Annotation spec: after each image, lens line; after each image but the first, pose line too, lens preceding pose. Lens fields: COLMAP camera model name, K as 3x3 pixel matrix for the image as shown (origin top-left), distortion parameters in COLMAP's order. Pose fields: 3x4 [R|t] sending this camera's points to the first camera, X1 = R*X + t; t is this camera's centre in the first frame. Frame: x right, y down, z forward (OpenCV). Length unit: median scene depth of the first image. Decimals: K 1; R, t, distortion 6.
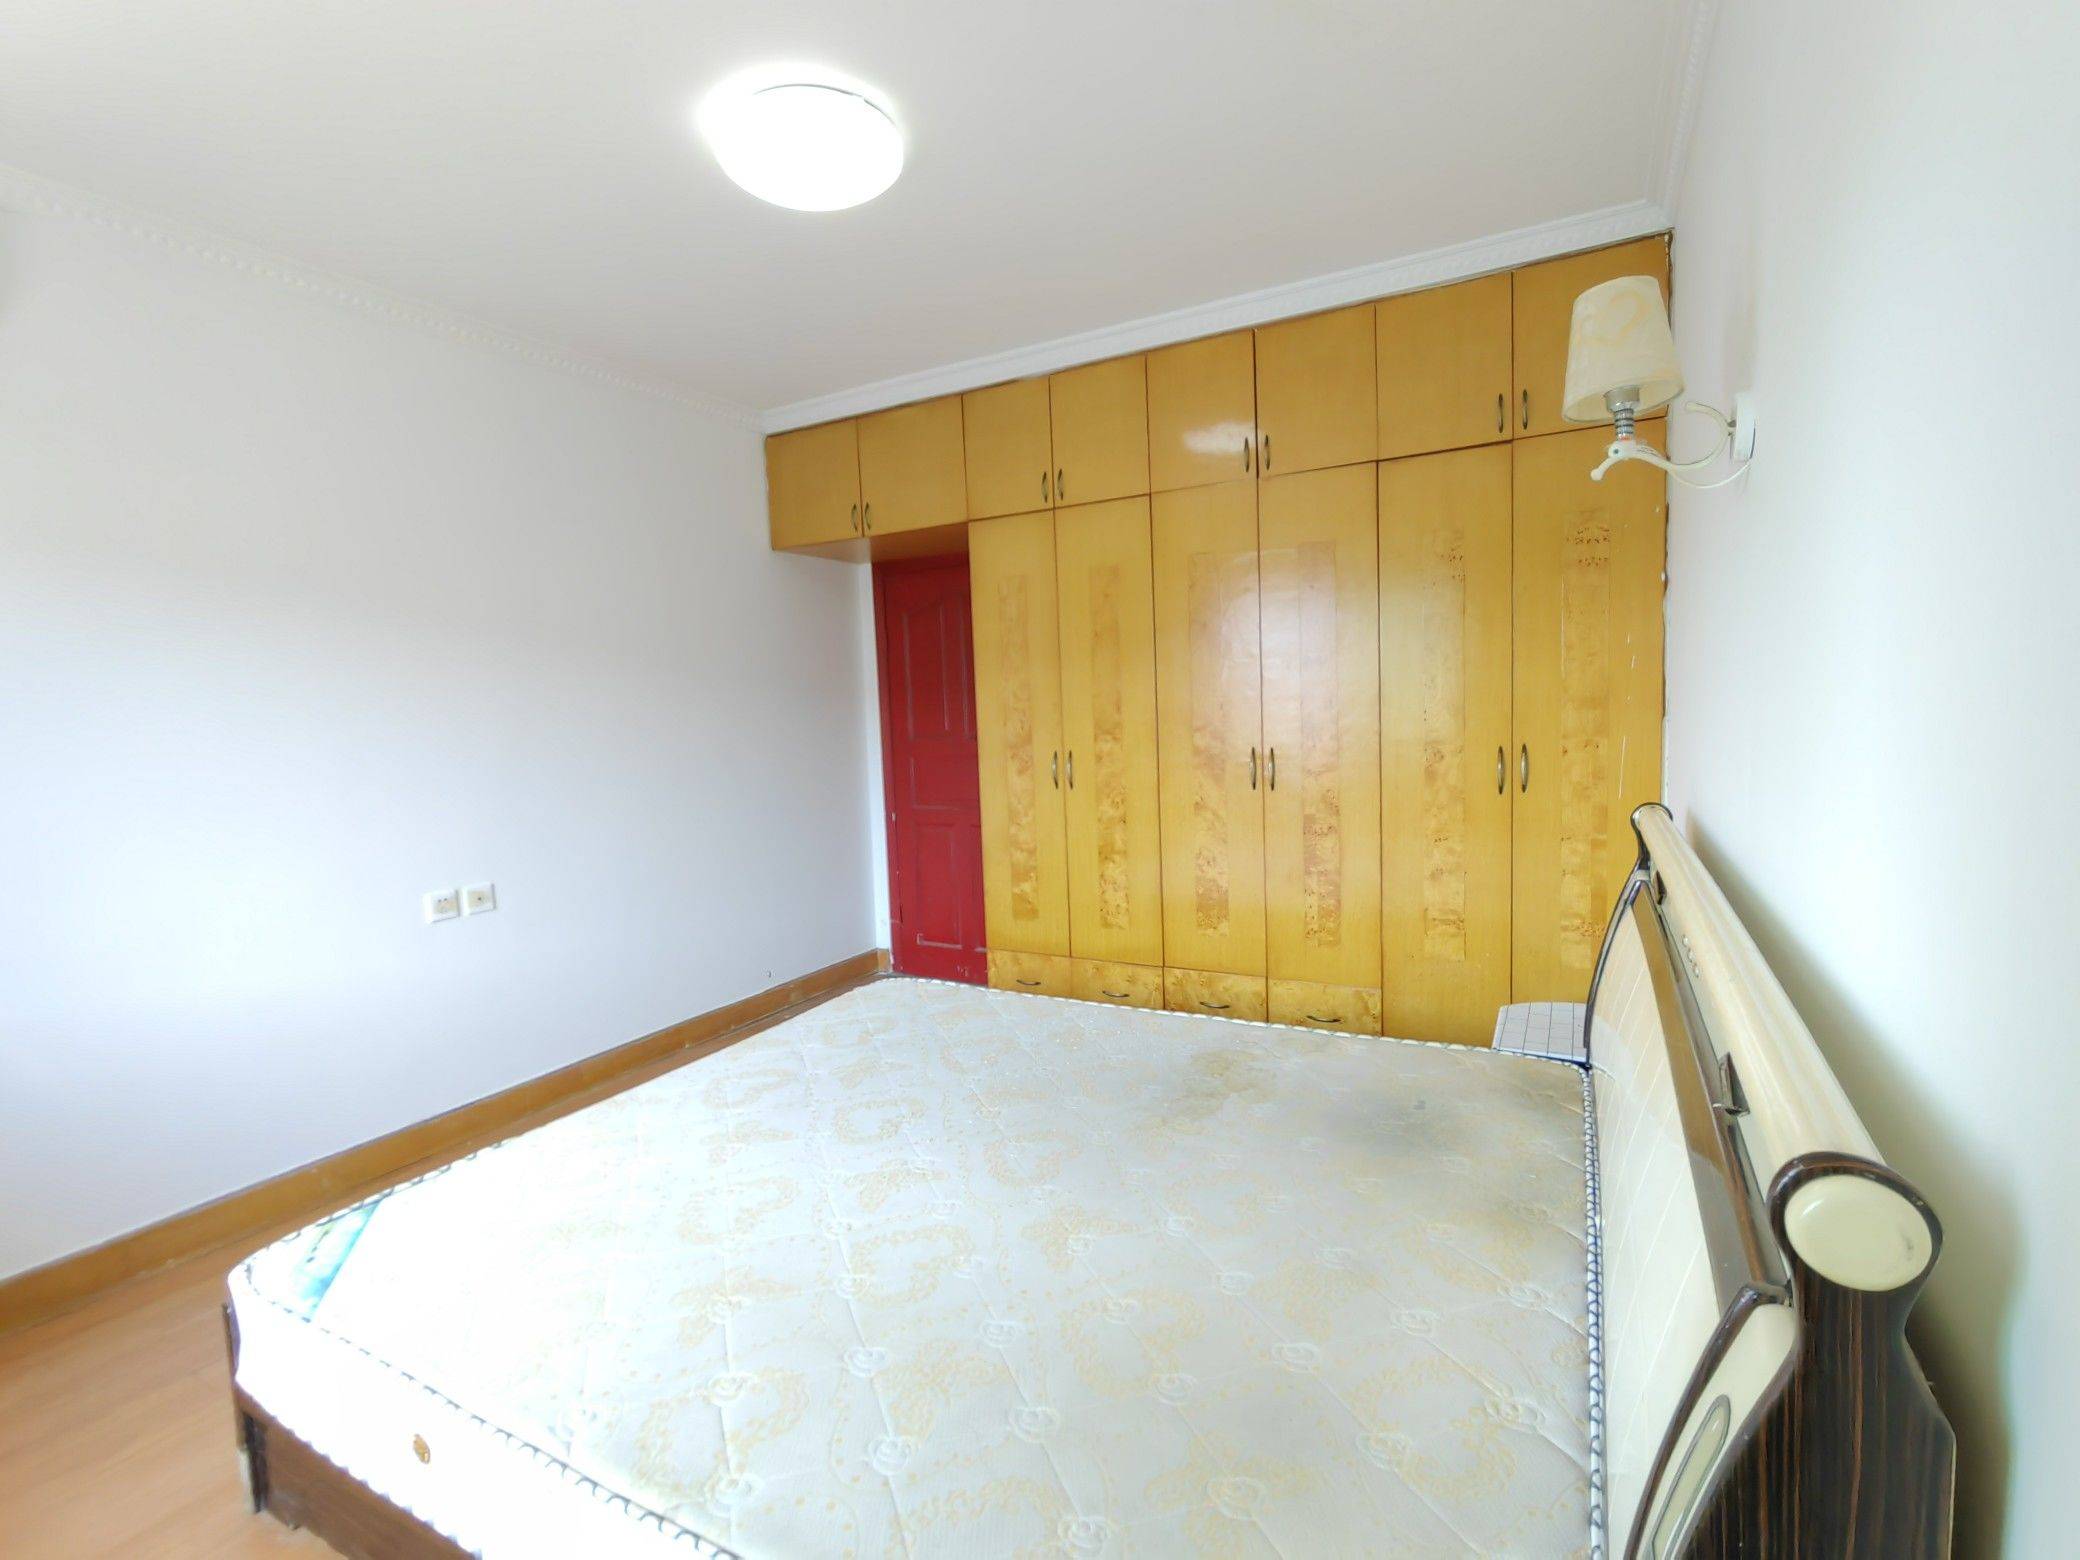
lens RADIAL K [[937.6, 0, 1045.5], [0, 937.6, 788.3], [0, 0, 1]] dist [-0.001285, 0.000217]
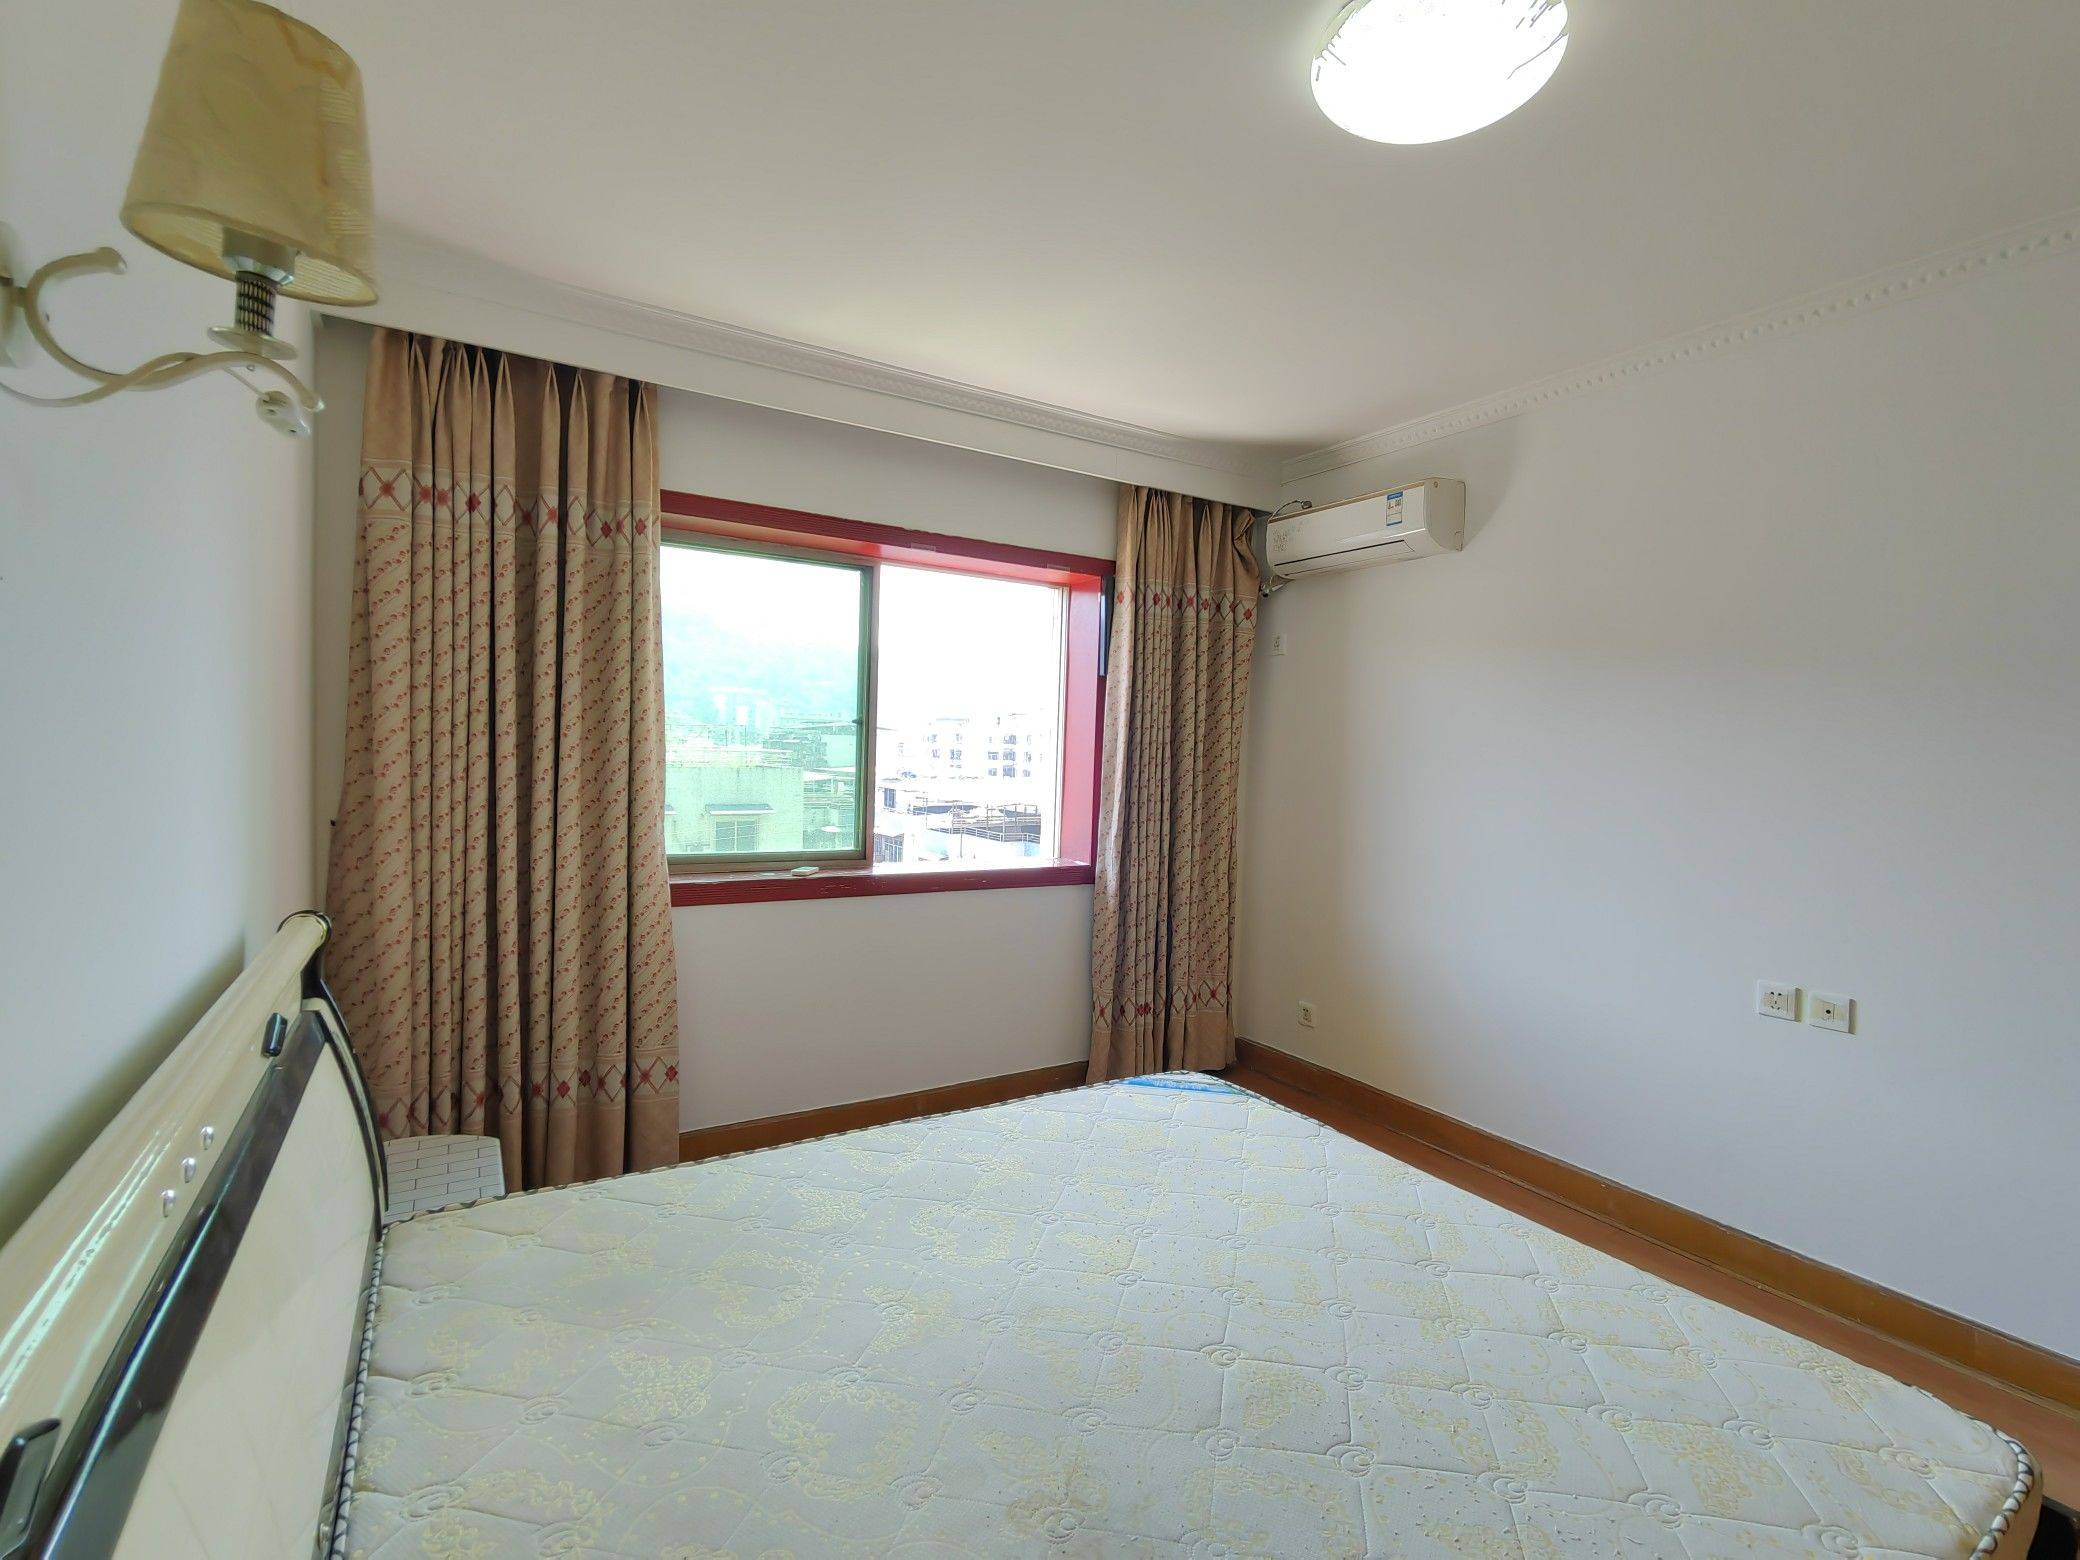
lens RADIAL K [[976.0, 0, 1040.4], [0, 976.0, 781.6], [0, 0, 1]] dist [-0.003873, 0.004725]
pose [[-0.506708, 0.050172, -0.860657, 0.438268], [-0.086369, 0.990329, 0.108580, -0.107606], [0.857781, 0.129352, -0.497474, 0.838826]]
